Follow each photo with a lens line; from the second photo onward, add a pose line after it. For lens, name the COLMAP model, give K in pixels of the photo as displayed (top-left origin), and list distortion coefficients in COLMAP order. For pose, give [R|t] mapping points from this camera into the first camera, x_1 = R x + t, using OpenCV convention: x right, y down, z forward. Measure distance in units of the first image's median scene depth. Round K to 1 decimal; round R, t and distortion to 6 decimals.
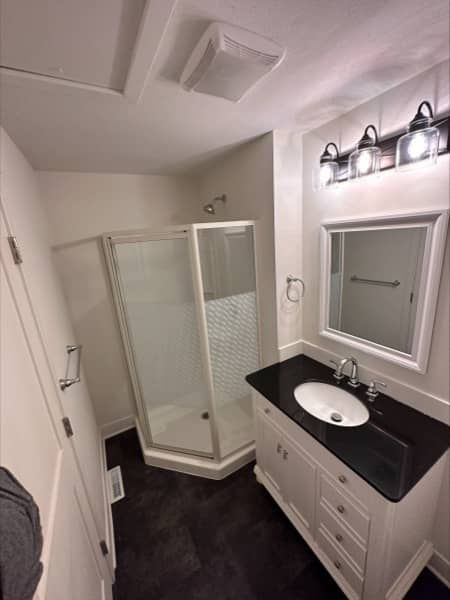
lens RADIAL K [[238.7, 0, 225.2], [0, 238.7, 298.7], [0, 0, 1]] dist [-0.001262, -0.000151]
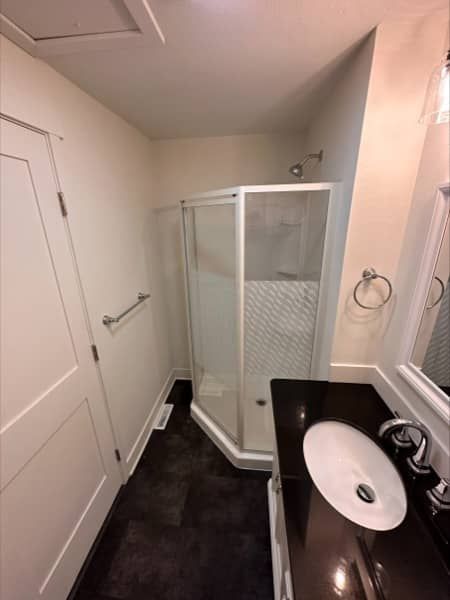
lens RADIAL K [[238.7, 0, 225.2], [0, 238.7, 298.7], [0, 0, 1]] dist [-0.001262, -0.000151]
pose [[0.811284, 0.246608, -0.530096, 0.313162], [-0.193476, 0.968845, 0.154615, -0.040188], [0.551711, -0.022876, 0.833722, 0.215411]]
